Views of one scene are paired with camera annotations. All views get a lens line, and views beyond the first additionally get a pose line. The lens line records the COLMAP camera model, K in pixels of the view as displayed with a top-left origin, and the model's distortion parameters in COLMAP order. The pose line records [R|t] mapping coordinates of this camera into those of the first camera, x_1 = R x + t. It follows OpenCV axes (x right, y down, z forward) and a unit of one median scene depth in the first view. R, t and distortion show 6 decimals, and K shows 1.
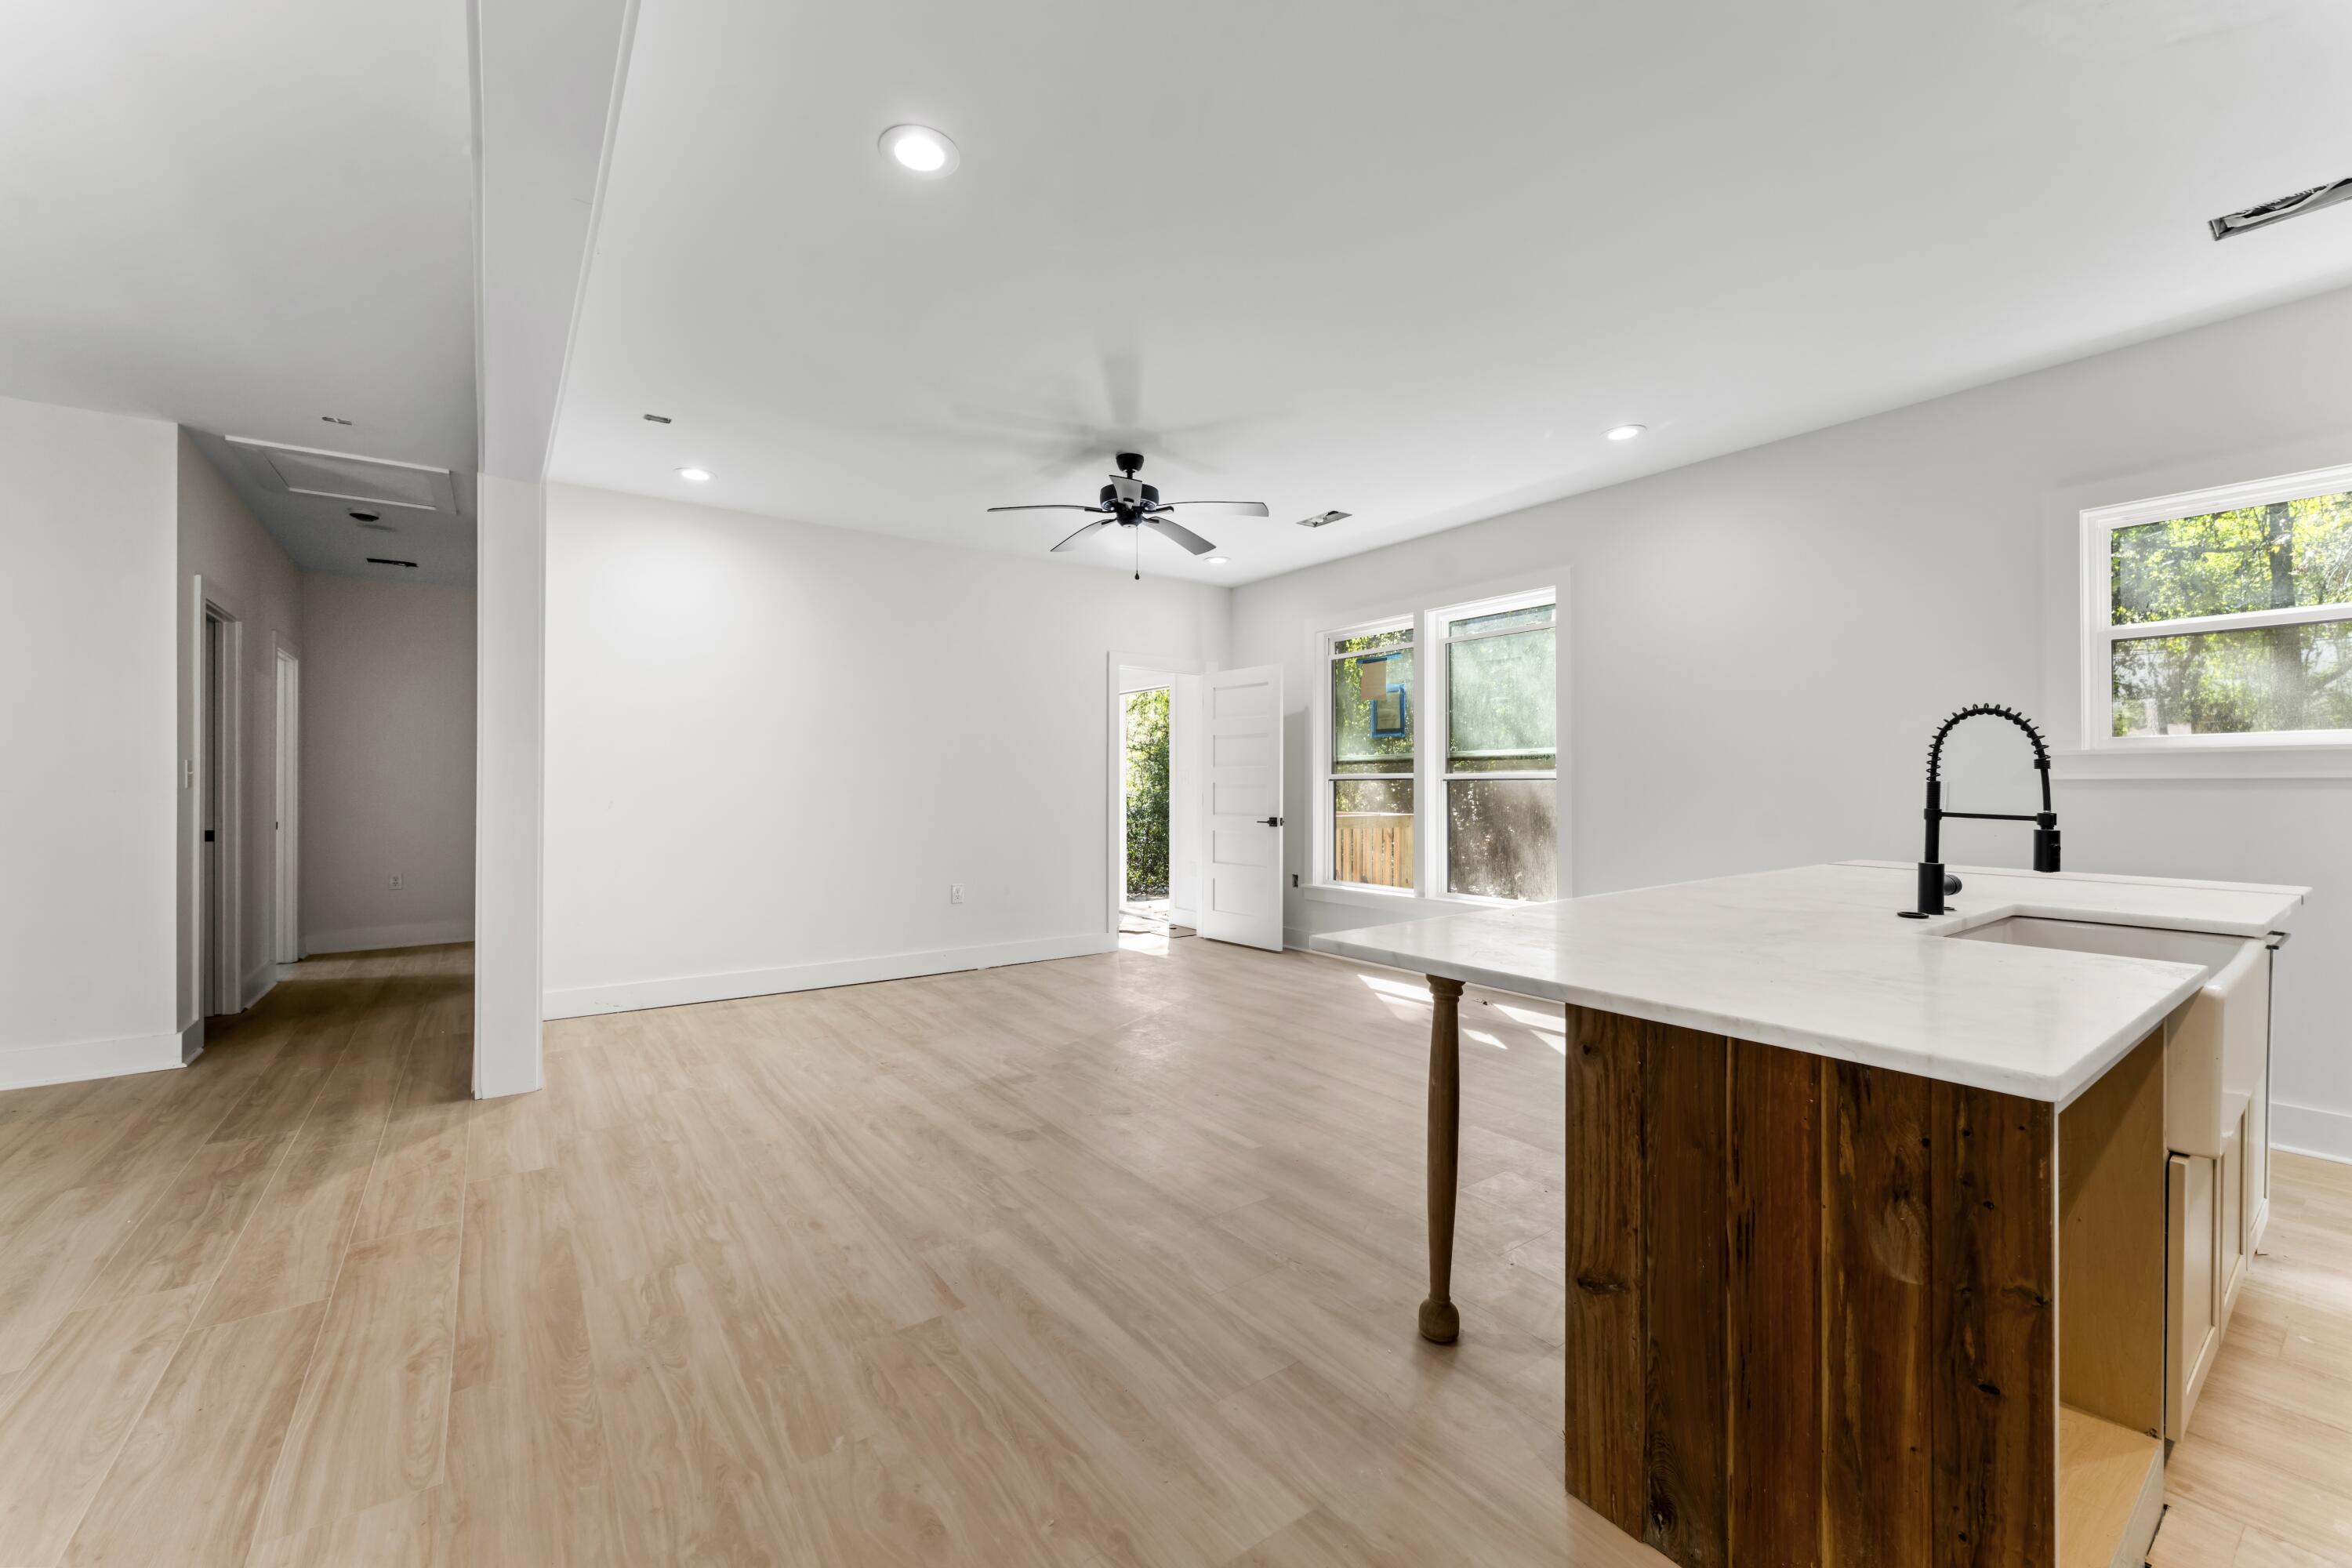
lens RADIAL K [[938.1, 0, 1170.0], [0, 938.1, 782.8], [0, 0, 1]] dist [-0.000183, 0.000111]
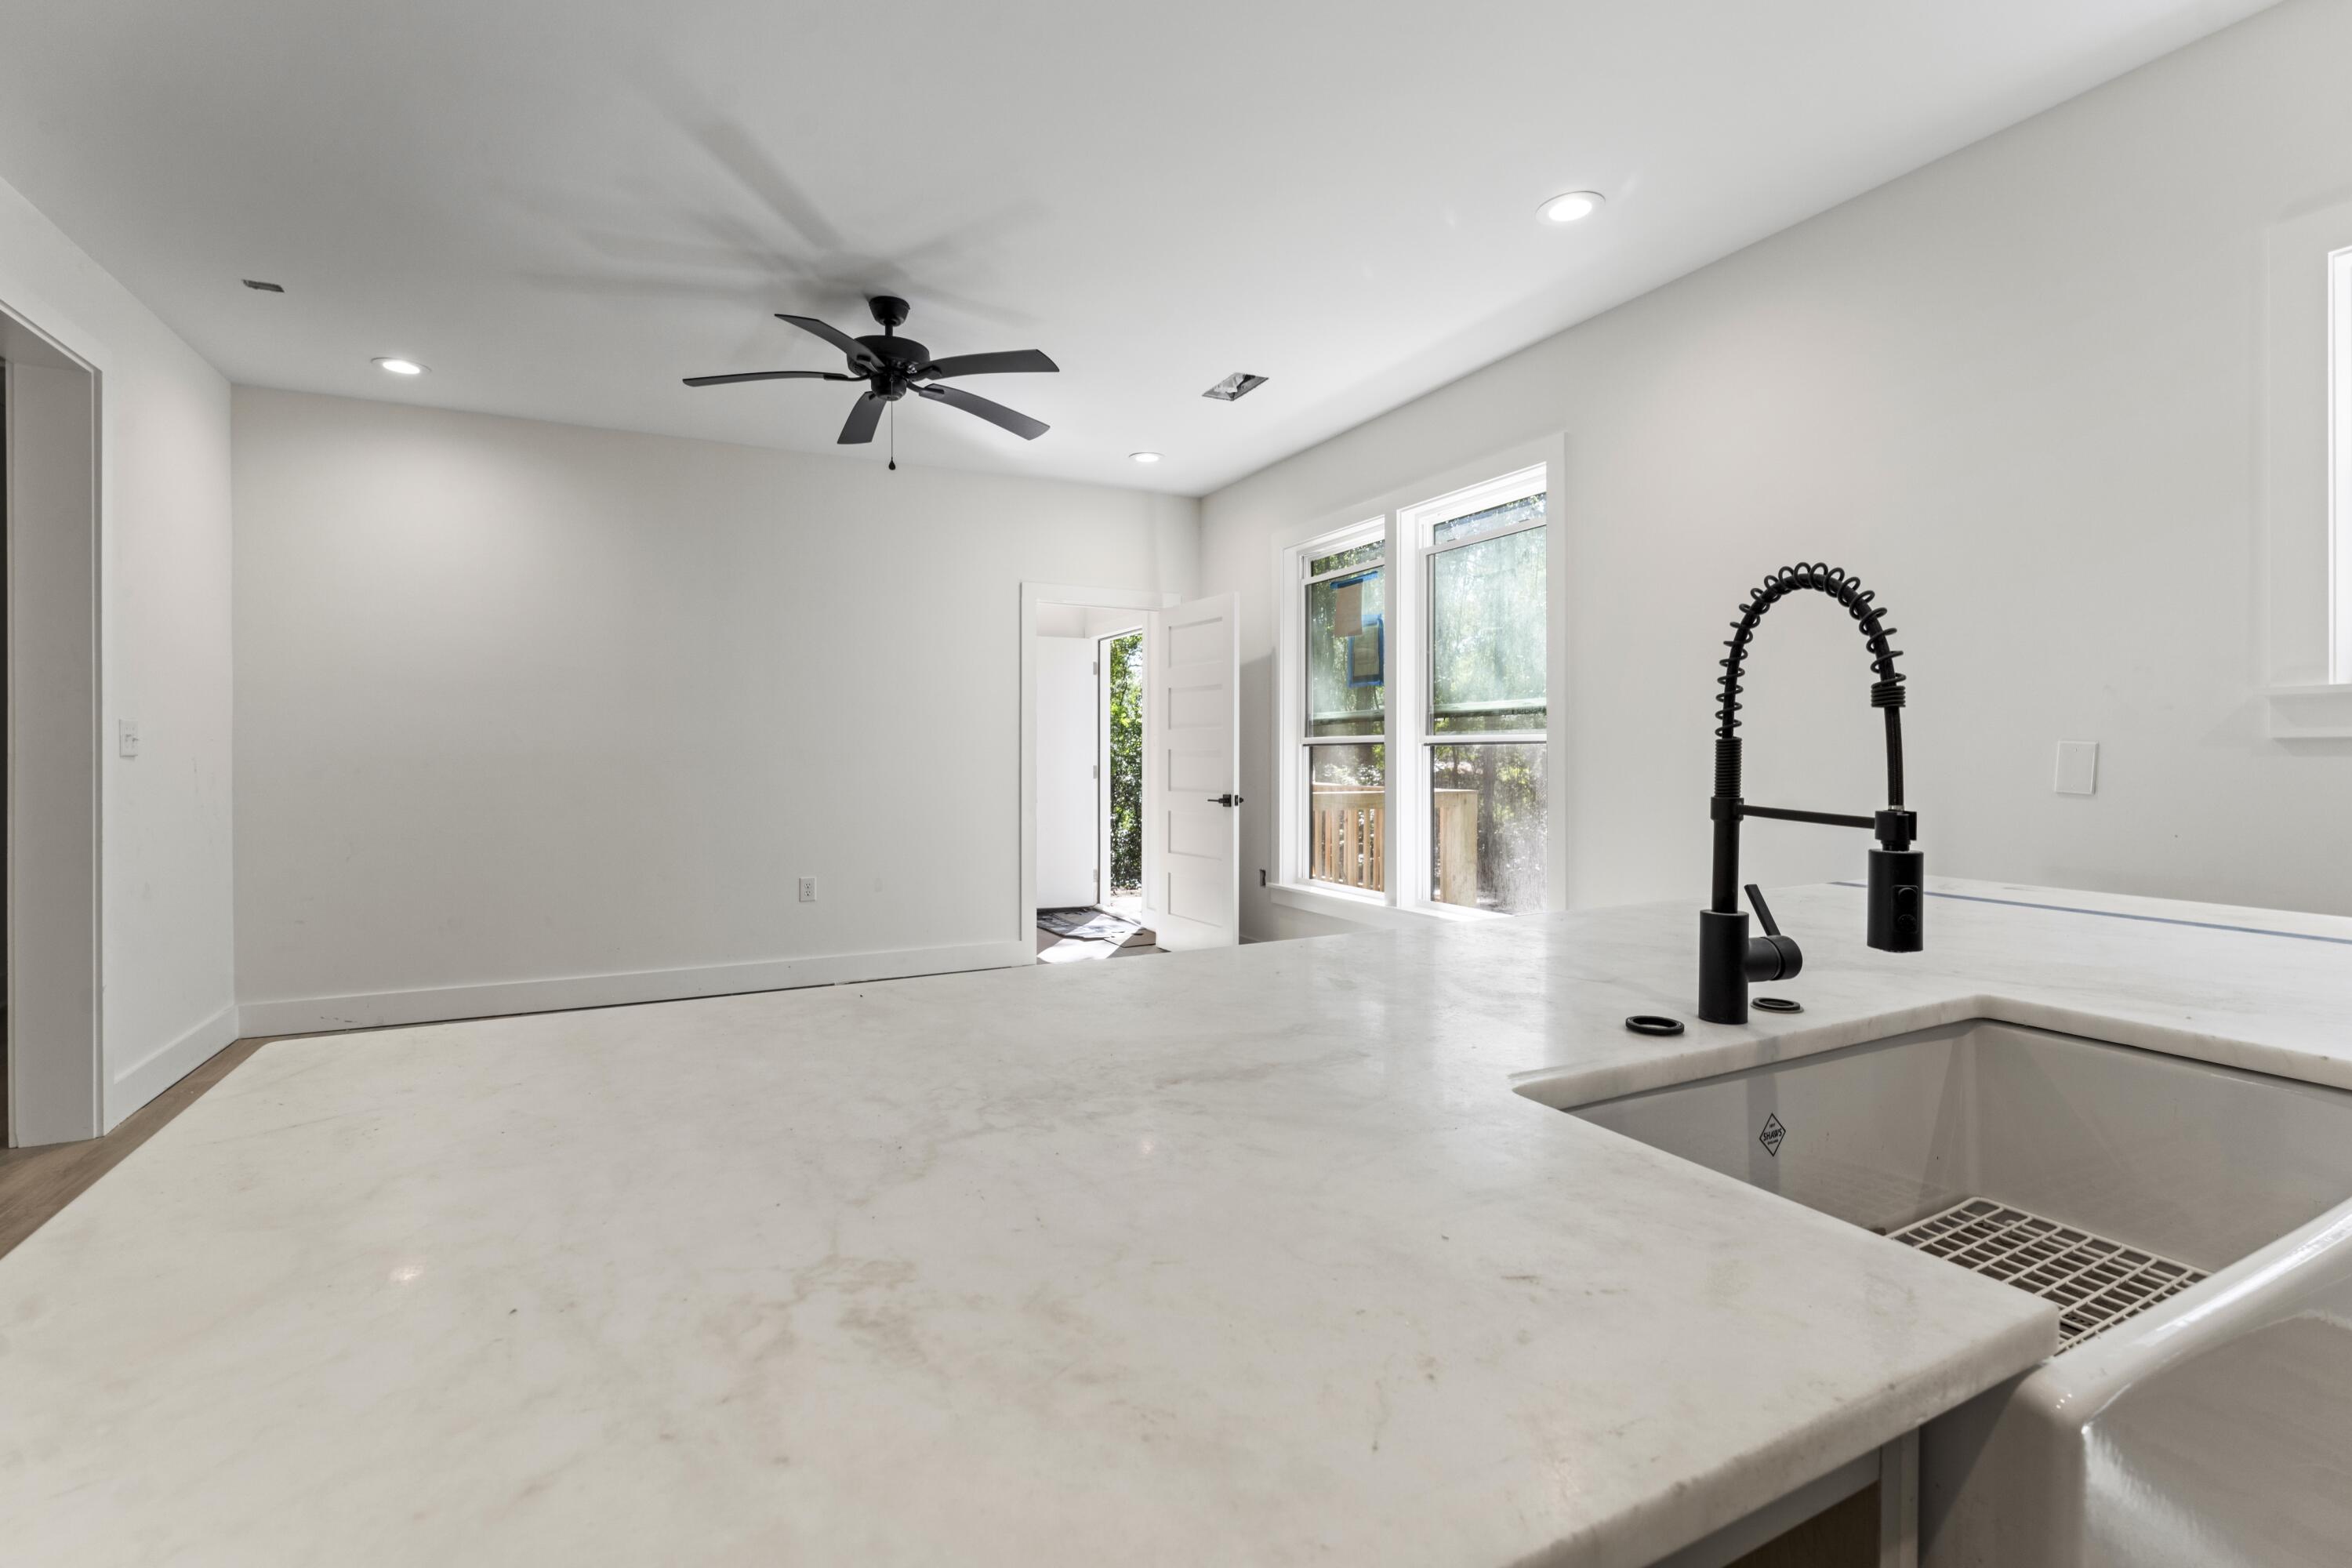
lens RADIAL K [[1063.5, 0, 1178.0], [0, 1063.5, 763.4], [0, 0, 1]] dist [-0.011266, 0.000518]
pose [[0.987945, 0.000922, -0.154802, 0.327495], [0.000934, 0.999929, 0.011915, 0.002264], [0.154802, -0.011916, 0.987874, 0.227978]]
